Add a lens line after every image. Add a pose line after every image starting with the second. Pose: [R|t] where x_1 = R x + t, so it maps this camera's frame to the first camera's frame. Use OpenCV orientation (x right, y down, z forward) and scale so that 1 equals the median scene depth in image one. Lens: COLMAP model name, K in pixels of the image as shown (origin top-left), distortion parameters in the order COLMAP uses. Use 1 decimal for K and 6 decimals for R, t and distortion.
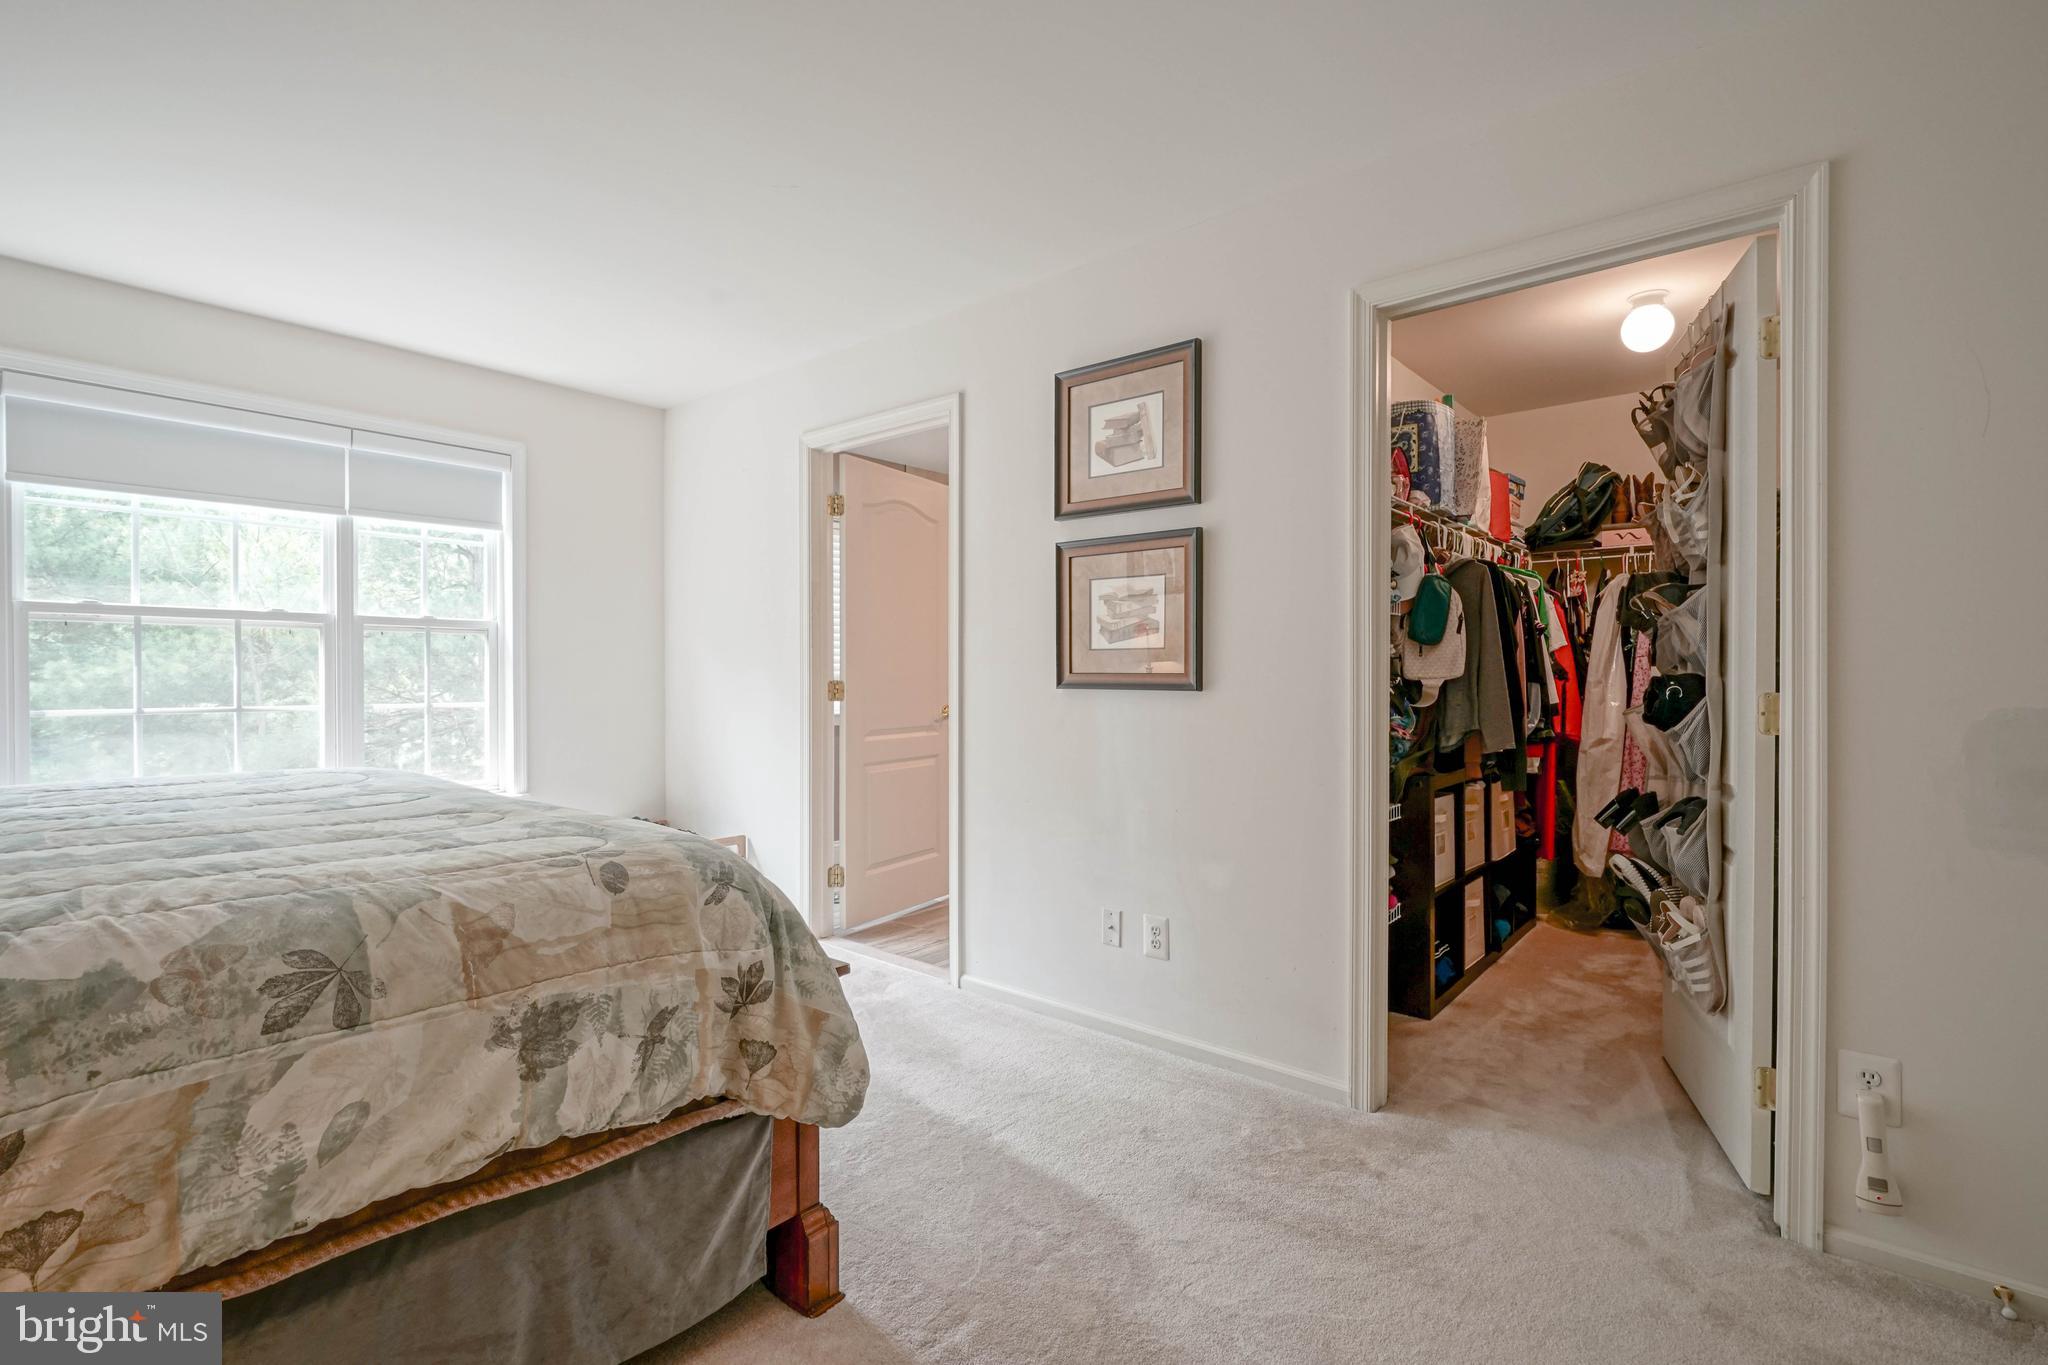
lens RADIAL K [[929.9, 0, 1024.0], [0, 929.9, 682.5], [0, 0, 1]] dist [-0.000520, 0.000087]
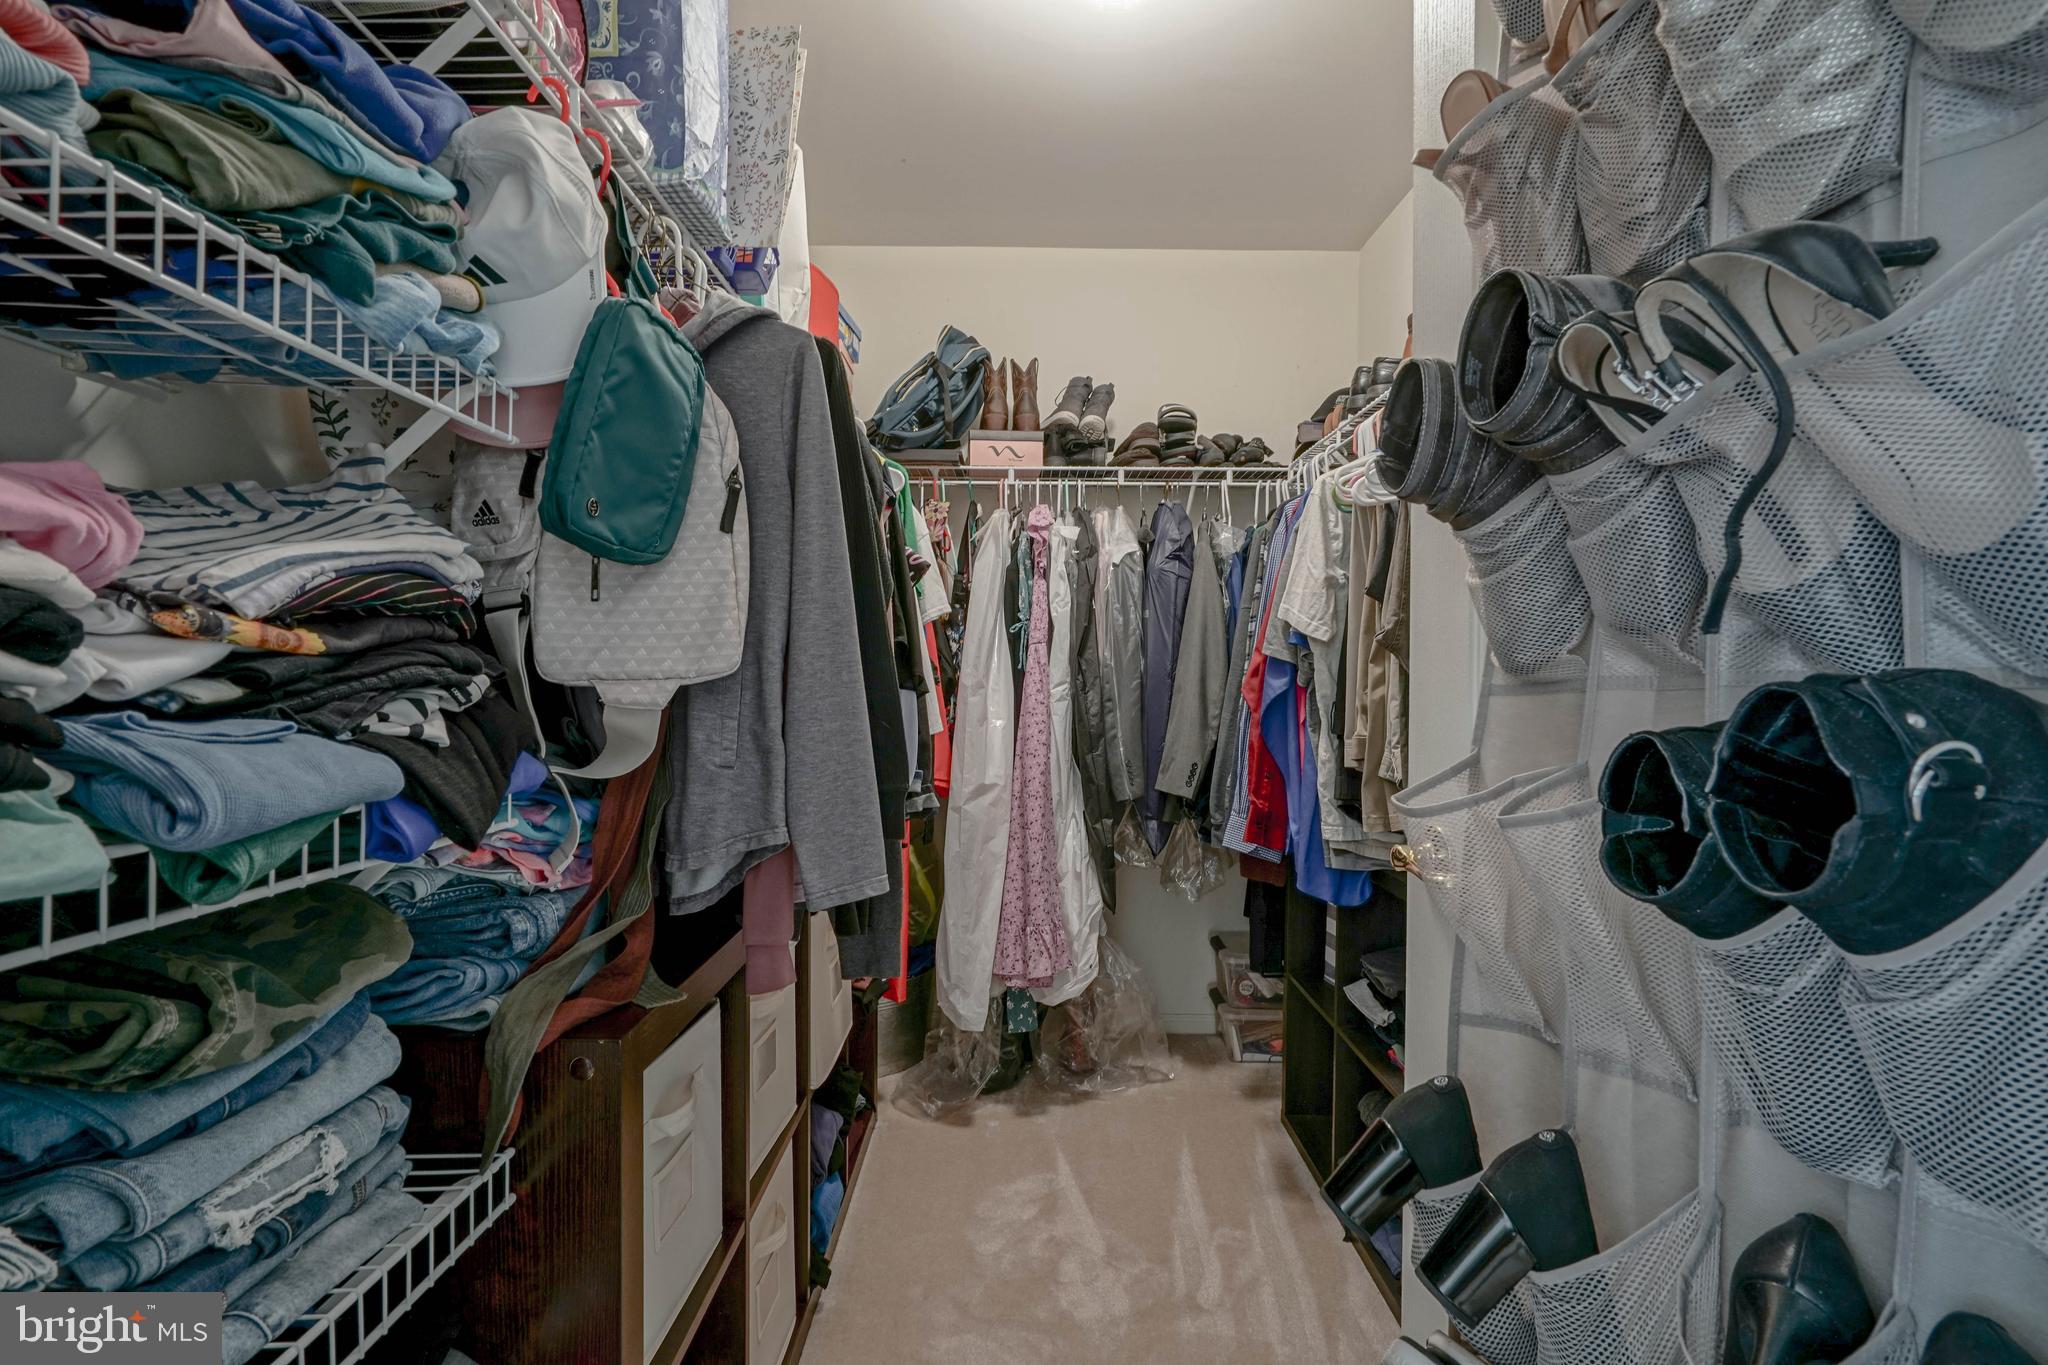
lens RADIAL K [[957.6, 0, 1024.0], [0, 957.6, 682.5], [0, 0, 1]] dist [-0.001677, -0.000099]
pose [[0.763741, 0.002340, 0.645519, 0.316721], [-0.003880, 0.999992, 0.000966, -0.003970], [-0.645511, -0.003243, 0.763744, 0.650189]]
